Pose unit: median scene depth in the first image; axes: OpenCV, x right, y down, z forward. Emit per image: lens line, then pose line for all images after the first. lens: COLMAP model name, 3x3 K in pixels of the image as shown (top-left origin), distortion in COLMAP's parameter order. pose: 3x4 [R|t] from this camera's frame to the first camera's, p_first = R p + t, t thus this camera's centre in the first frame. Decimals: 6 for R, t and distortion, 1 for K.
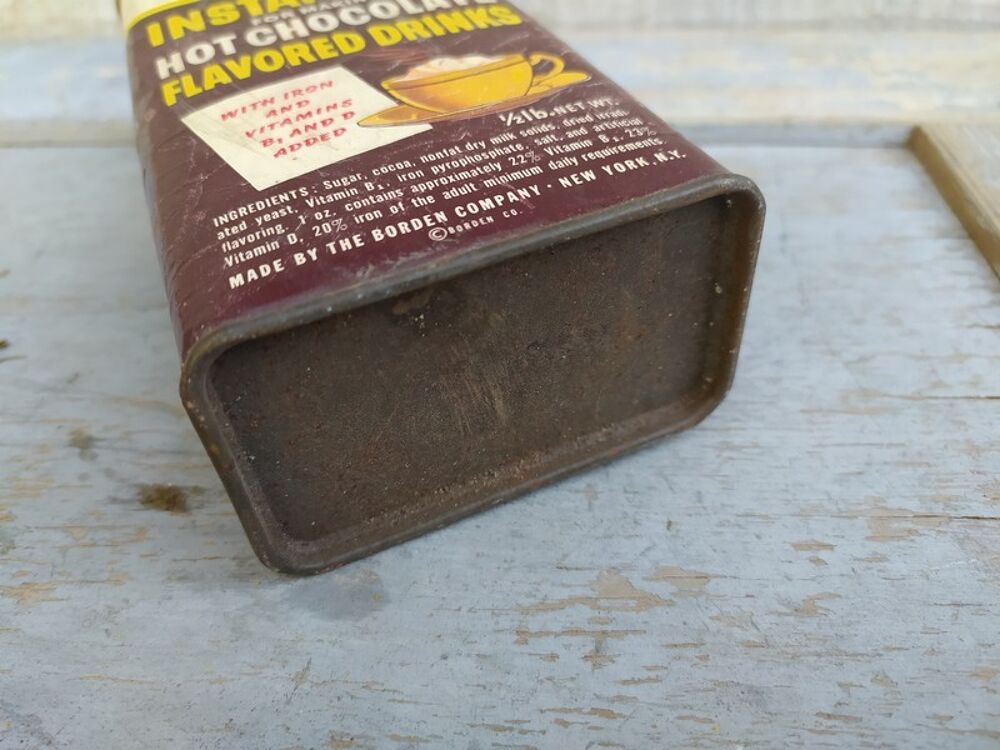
lens RADIAL K [[808.4, 0, 501.1], [0, 808.4, 394.7], [0, 0, 1]] dist [0.013221, -0.081318]
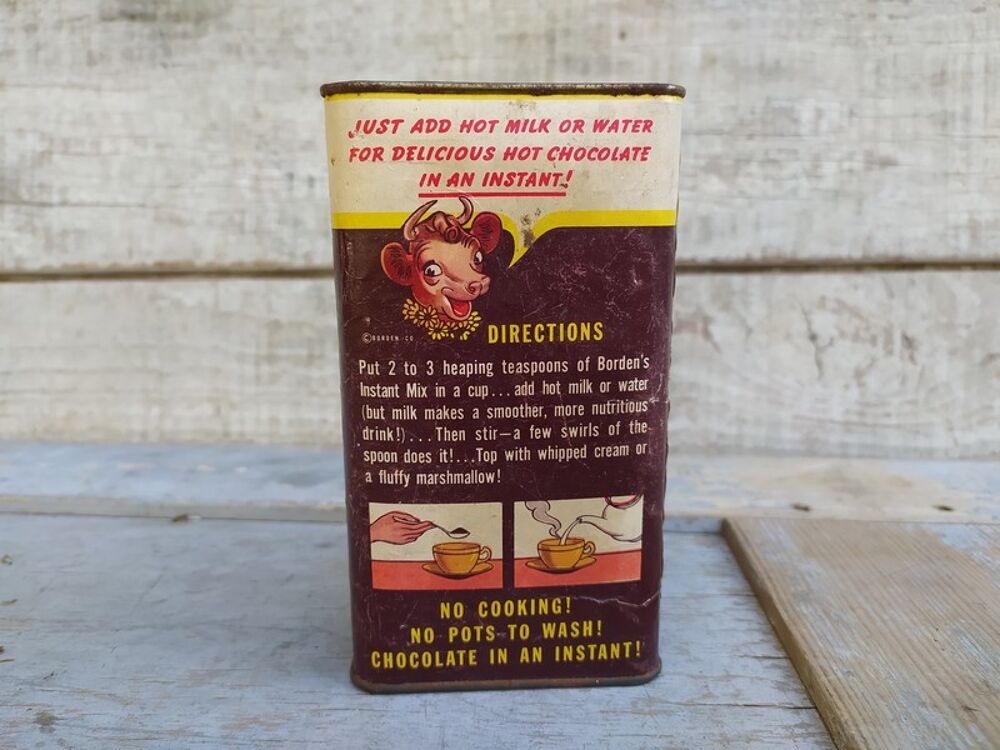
lens RADIAL K [[803.4, 0, 500.0], [0, 803.4, 375.0], [0, 0, 1]] dist [-0.004582, -0.024504]
pose [[0.999462, 0.031603, 0.008829, 0.199947], [-0.022880, 0.864086, -0.502825, 0.229502], [-0.023520, 0.502352, 0.864343, -0.441524]]
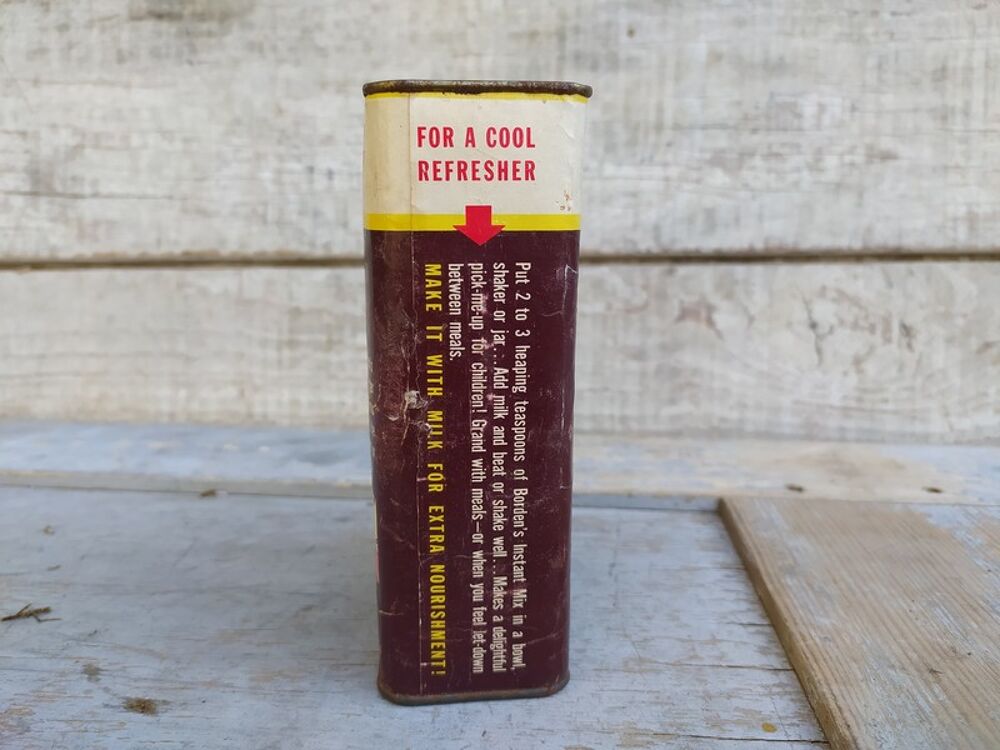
lens RADIAL K [[805.9, 0, 500.0], [0, 805.9, 375.0], [0, 0, 1]] dist [0.001964, -0.035225]
pose [[0.999243, 0.036731, -0.012793, 0.226160], [-0.038317, 0.873112, -0.486011, 0.293920], [-0.006682, 0.486133, 0.873859, -0.558263]]
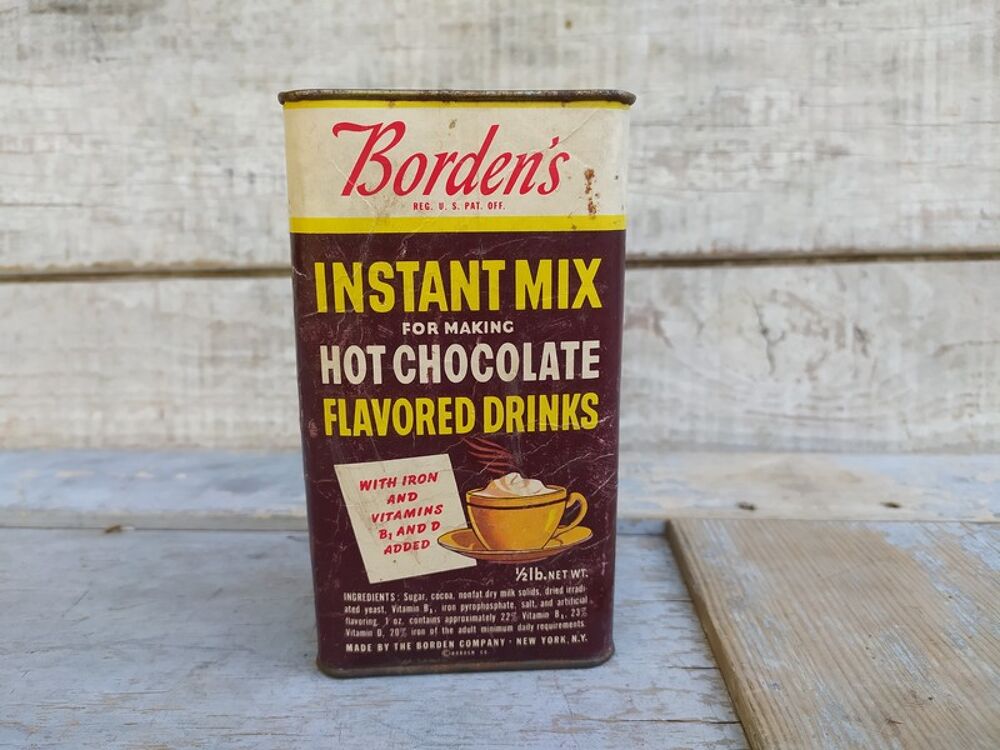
lens RADIAL K [[798.9, 0, 503.1], [0, 798.9, 377.7], [0, 0, 1]] dist [0.009041, -0.046141]
pose [[0.999491, 0.016319, 0.027426, 0.335369], [-0.001018, 0.875248, -0.483673, 0.158790], [-0.031898, 0.483398, 0.874819, -0.419229]]
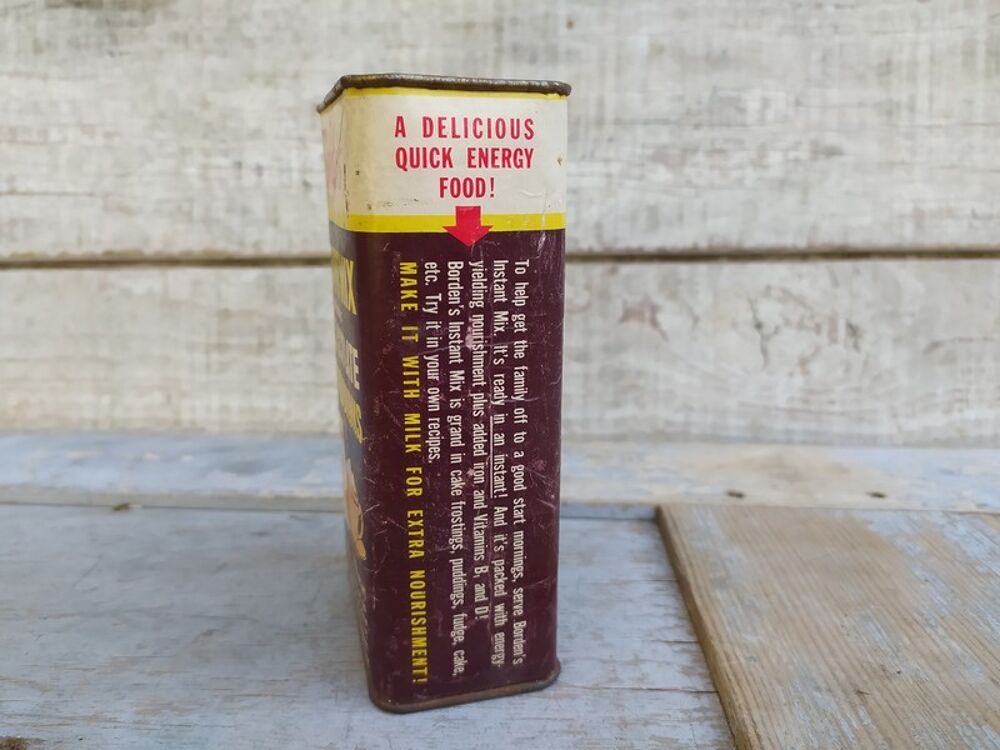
lens RADIAL K [[809.4, 0, 504.9], [0, 809.4, 369.7], [0, 0, 1]] dist [0.006951, -0.040184]
pose [[0.999316, 0.030080, 0.021510, 0.359354], [-0.015680, 0.871468, -0.490202, 0.231004], [-0.033491, 0.489530, 0.871343, -0.493435]]
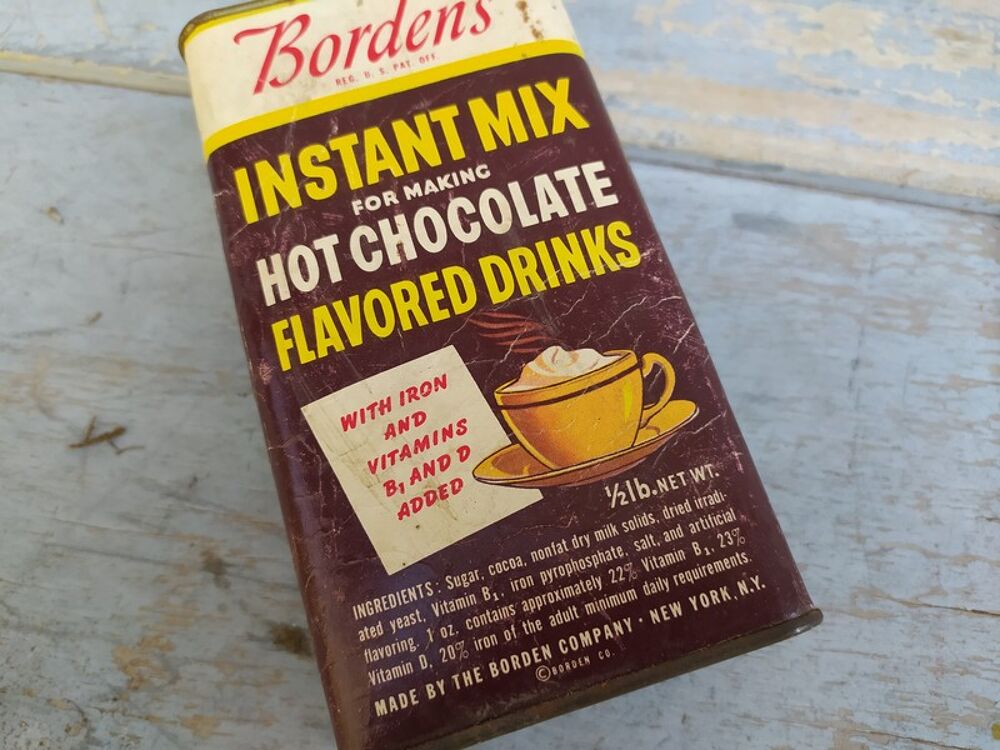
lens RADIAL K [[798.9, 0, 503.1], [0, 798.9, 377.7], [0, 0, 1]] dist [0.009041, -0.046141]
pose [[0.994685, 0.101846, 0.015151, -0.155201], [-0.096424, 0.869724, 0.484027, -0.894815], [0.036119, -0.482915, 0.874922, 0.124243]]
